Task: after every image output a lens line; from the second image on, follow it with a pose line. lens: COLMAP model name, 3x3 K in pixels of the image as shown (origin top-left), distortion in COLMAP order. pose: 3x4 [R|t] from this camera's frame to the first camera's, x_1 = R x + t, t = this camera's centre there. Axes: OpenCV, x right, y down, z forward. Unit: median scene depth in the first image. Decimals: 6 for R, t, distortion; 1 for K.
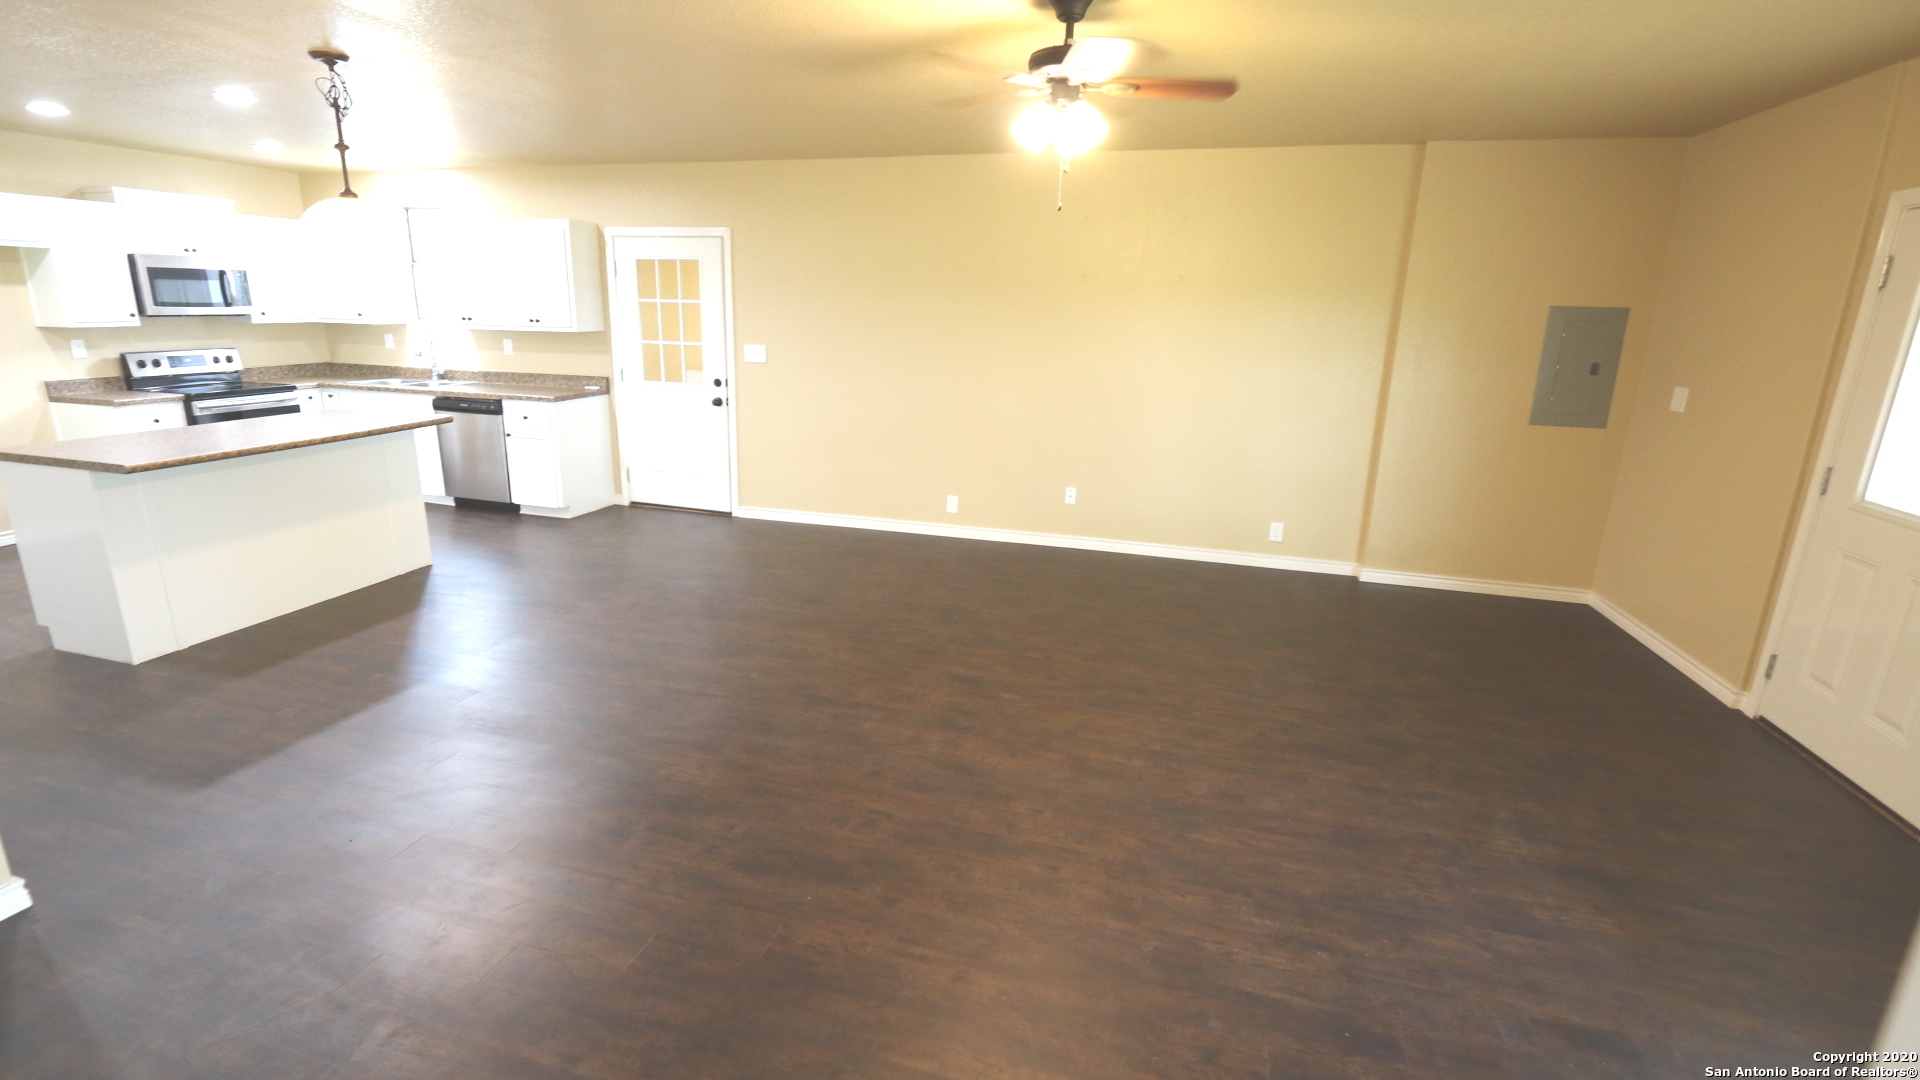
lens RADIAL K [[879.0, 0, 936.4], [0, 879.0, 541.5], [0, 0, 1]] dist [-0.020296, 0.003544]
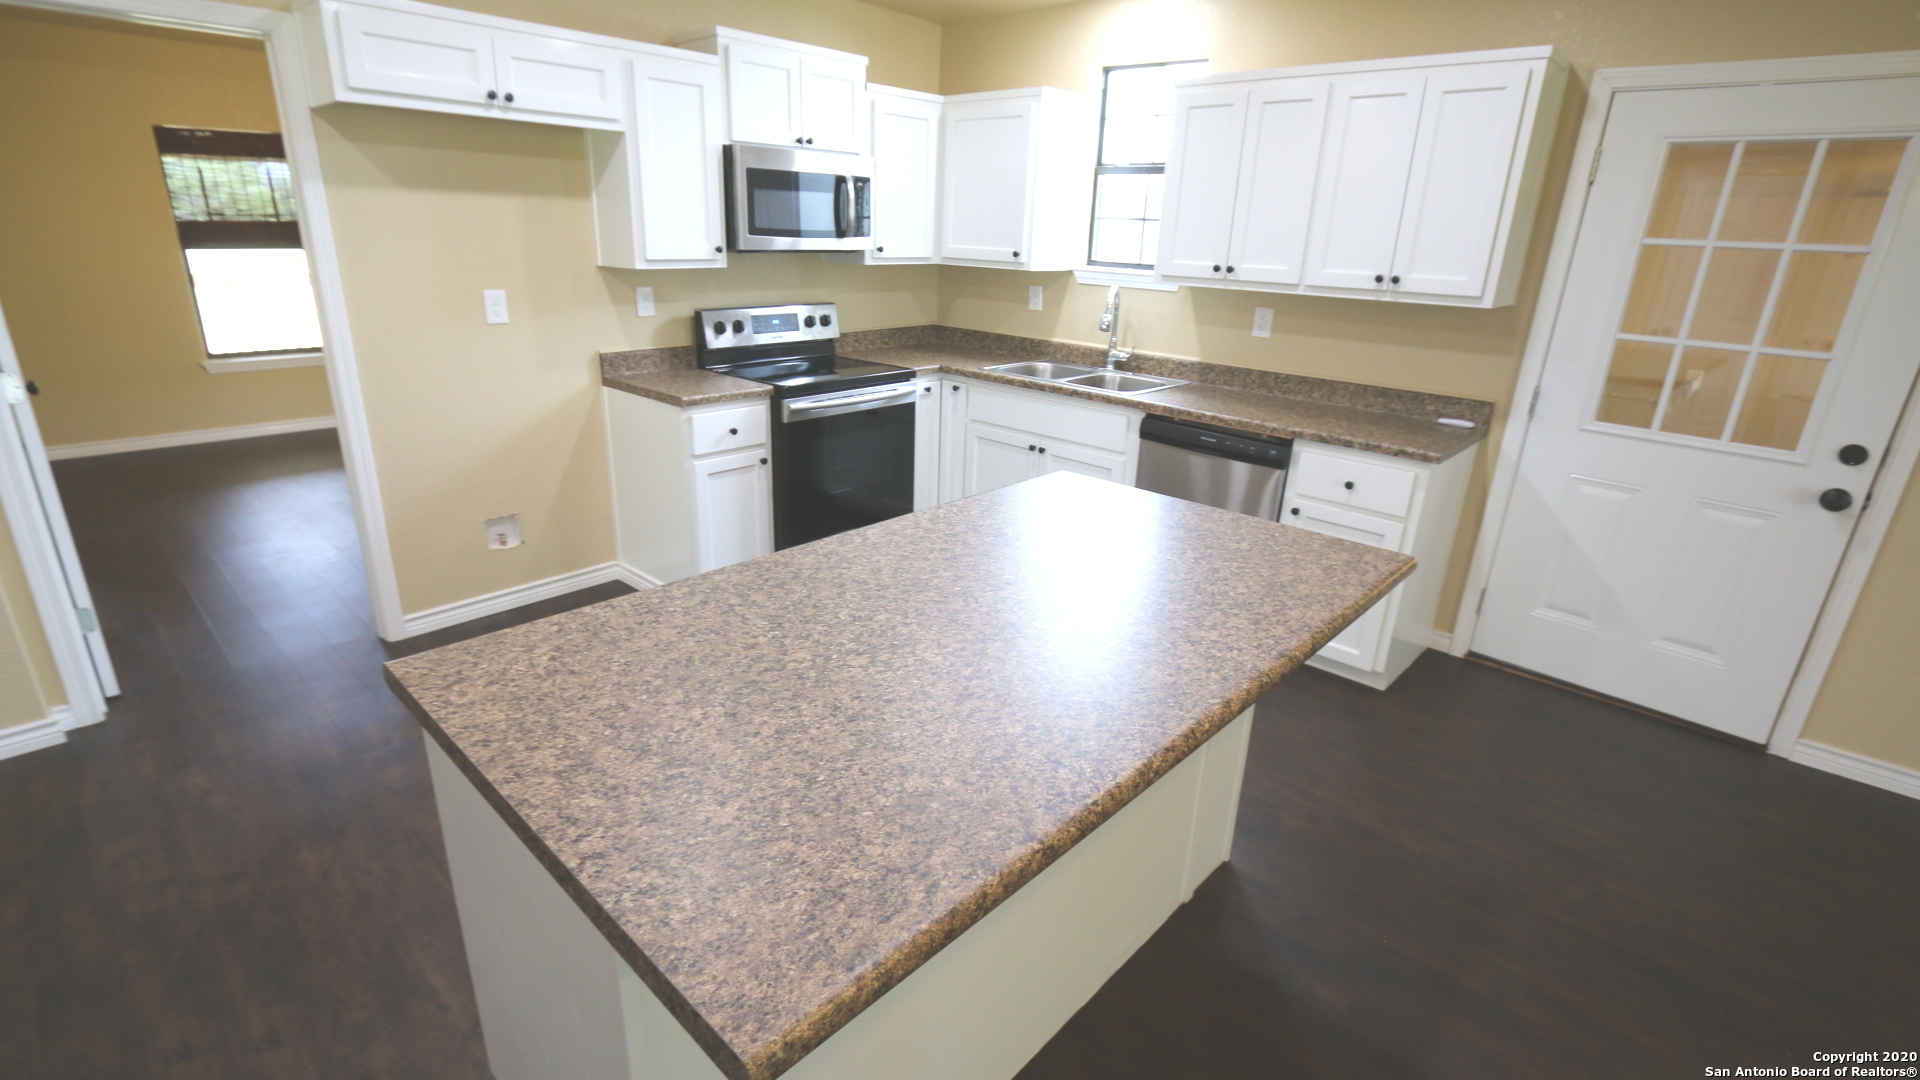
lens RADIAL K [[879.0, 0, 930.3], [0, 879.0, 540.3], [0, 0, 1]] dist [-0.020296, 0.003544]
pose [[0.890230, 0.159637, -0.426623, -0.464725], [-0.130391, 0.986694, 0.097123, -0.128916], [0.436451, -0.030834, 0.899200, 0.467772]]
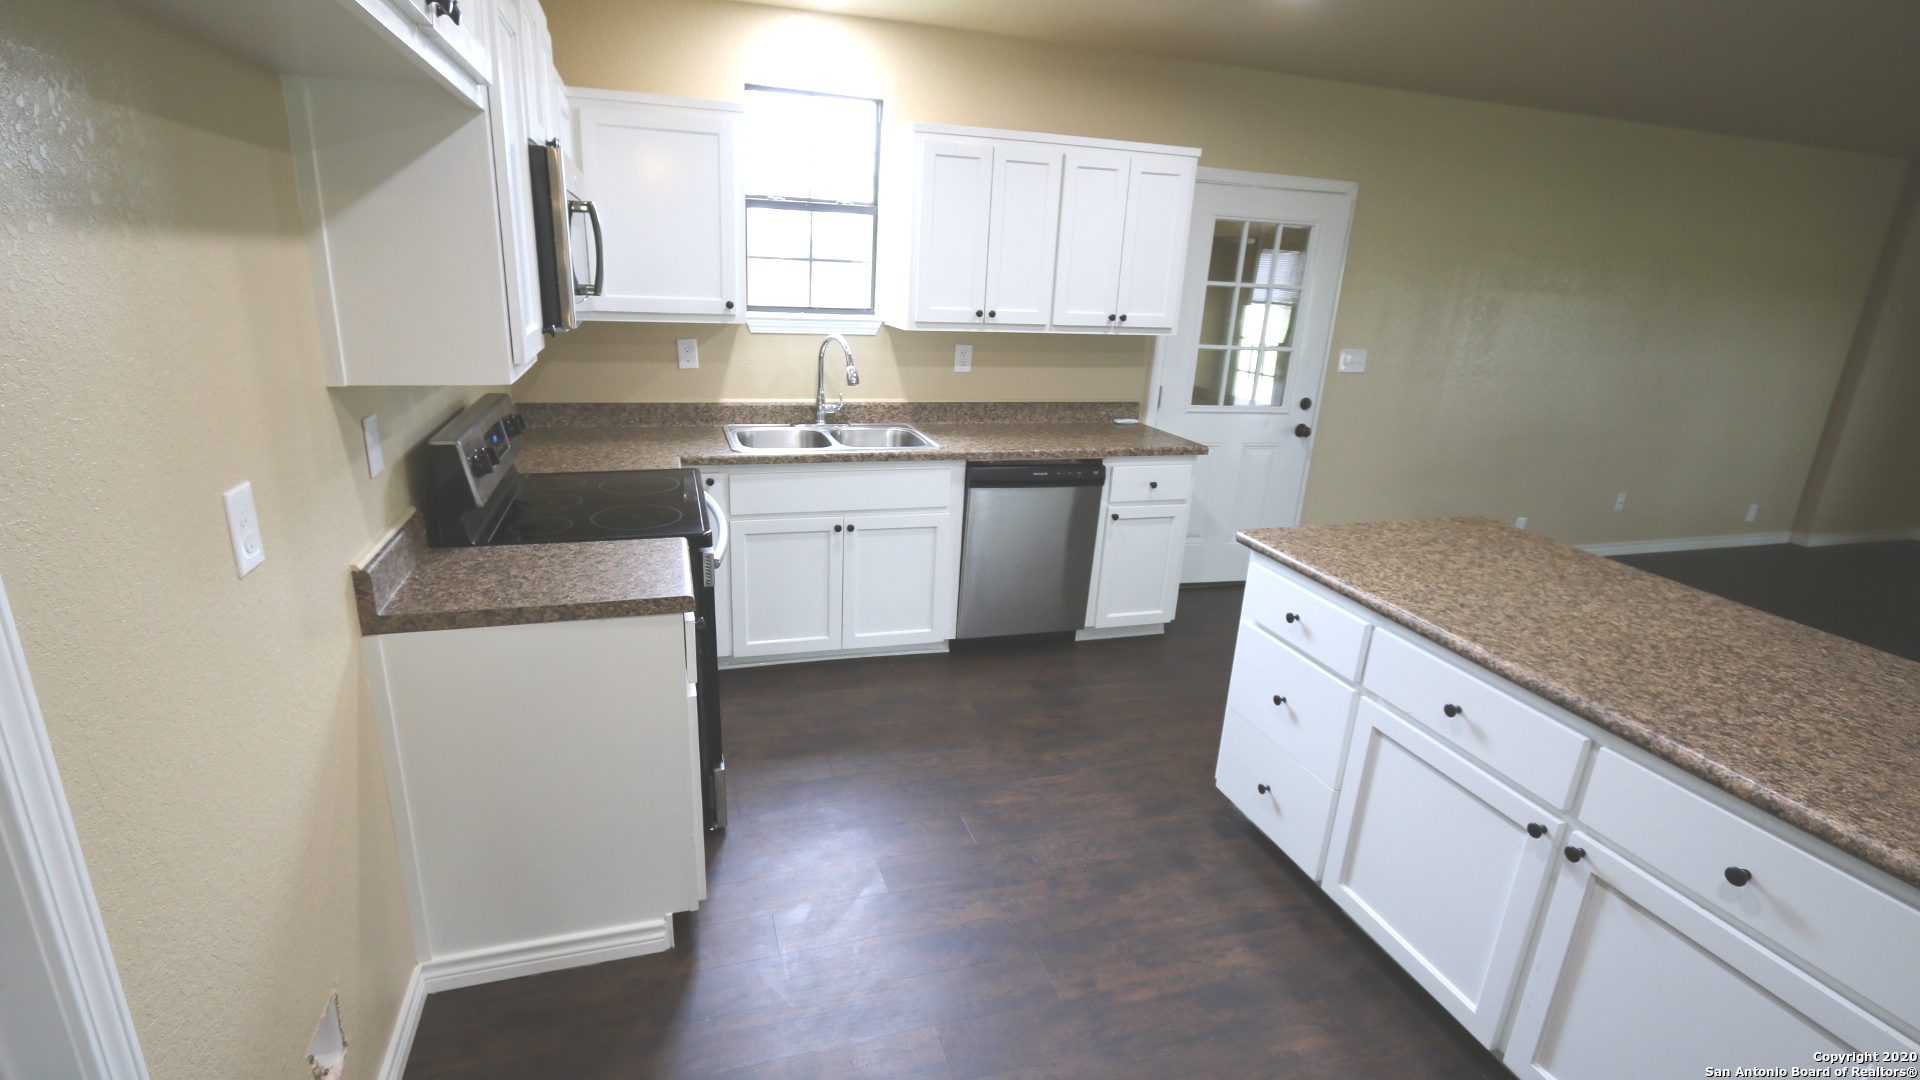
lens RADIAL K [[879.0, 0, 931.3], [0, 879.0, 537.1], [0, 0, 1]] dist [-0.020296, 0.003544]
pose [[0.834450, -0.150656, 0.530090, -0.916847], [0.119729, 0.988492, 0.092464, -0.180062], [-0.537920, -0.013689, 0.842885, 0.578039]]
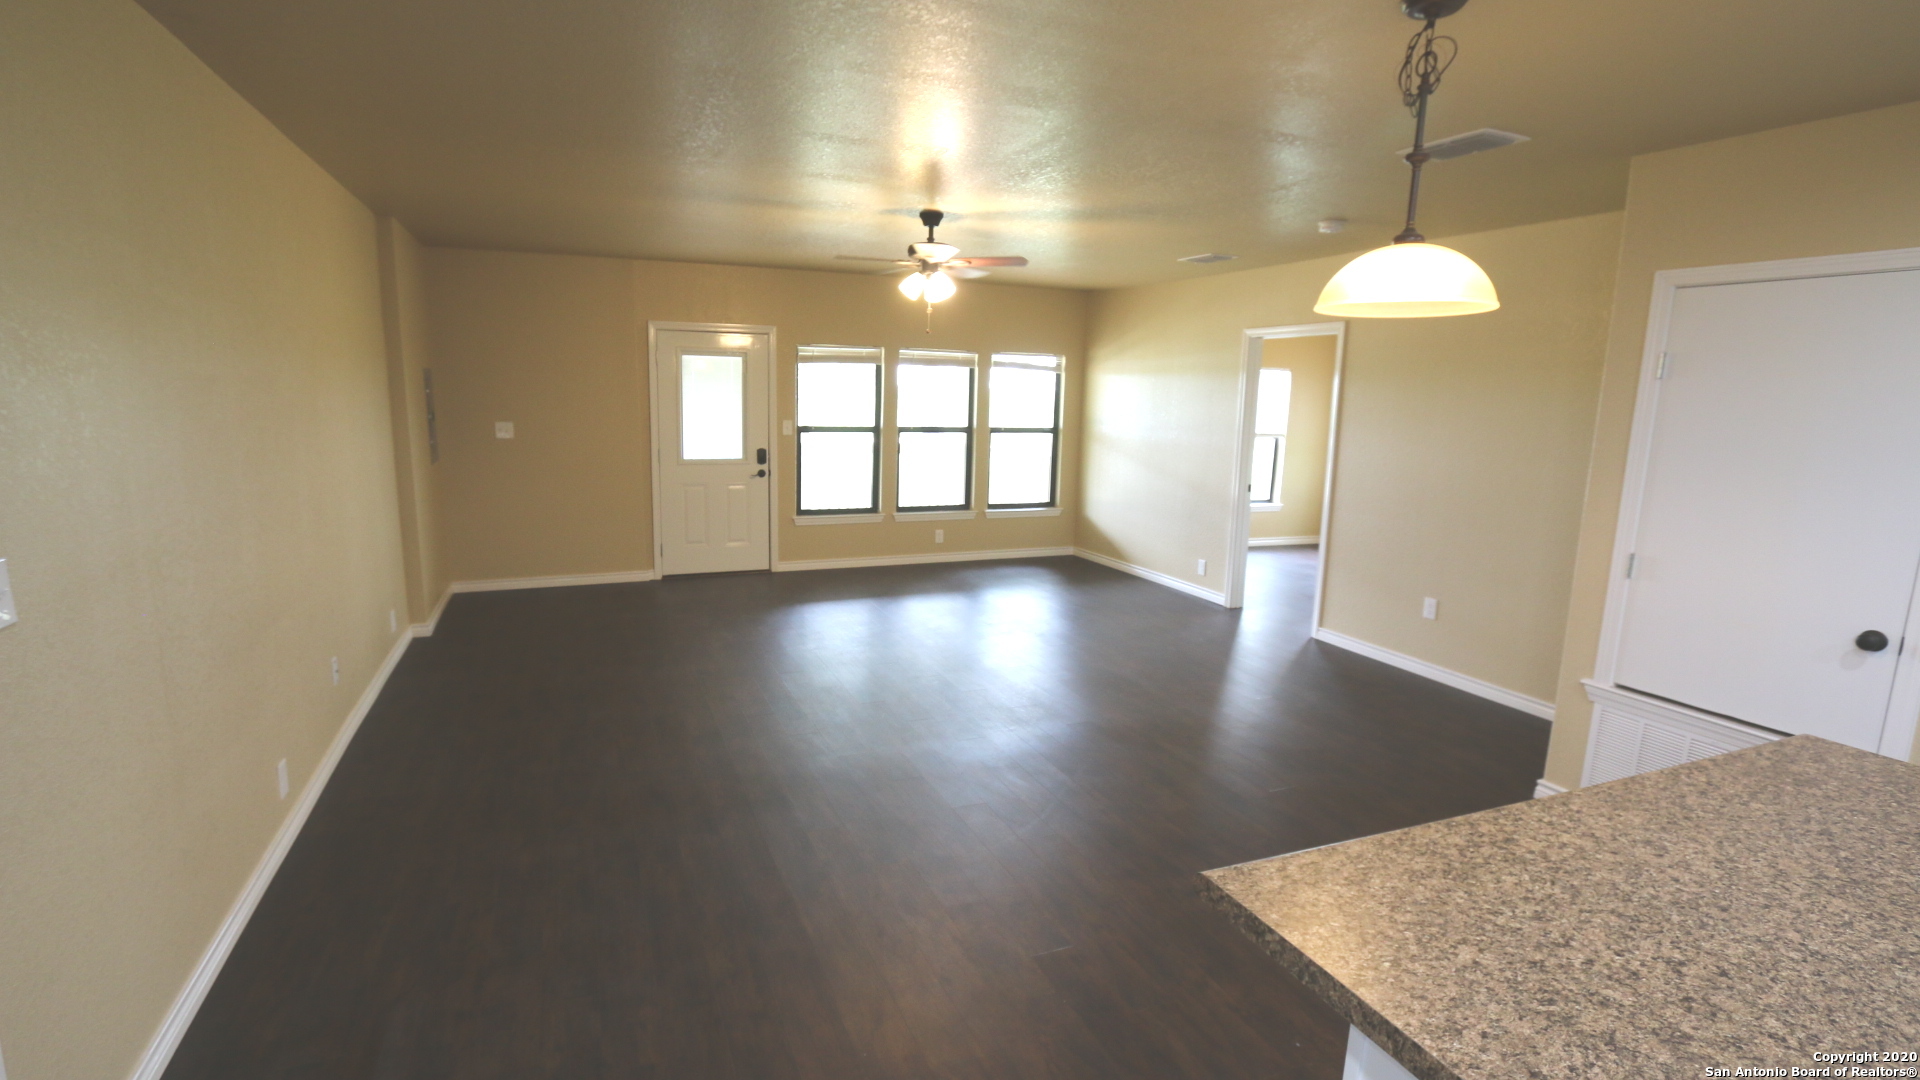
lens RADIAL K [[879.0, 0, 929.4], [0, 879.0, 542.6], [0, 0, 1]] dist [-0.020296, 0.003544]
pose [[-0.626951, -0.173481, 0.759497, -0.548732], [0.165270, 0.923085, 0.347274, -0.271240], [-0.761326, 0.343246, -0.550058, 0.938219]]
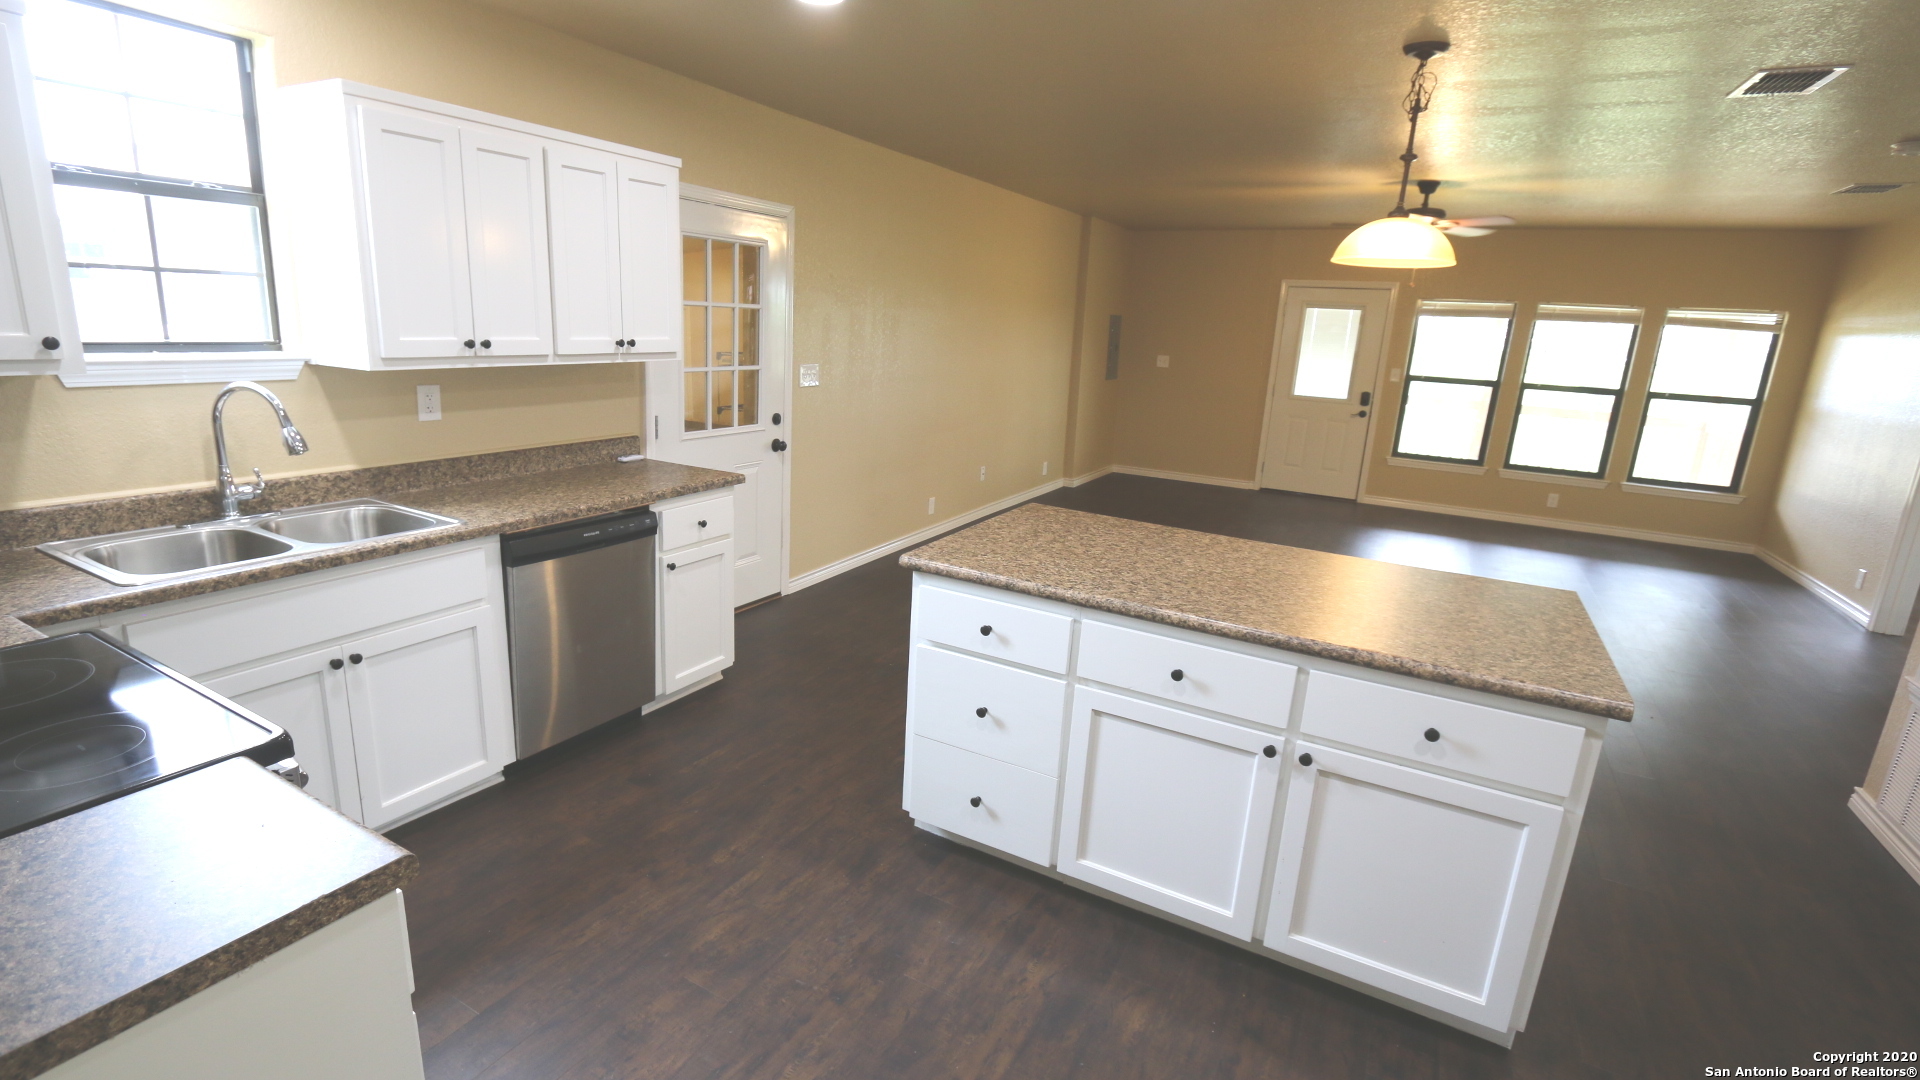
lens RADIAL K [[879.0, 0, 928.8], [0, 879.0, 536.9], [0, 0, 1]] dist [-0.020296, 0.003544]
pose [[0.227335, -0.249574, 0.941293, -0.951117], [0.212938, 0.955950, 0.202033, -0.214089], [-0.950251, 0.154508, 0.270464, 0.721651]]
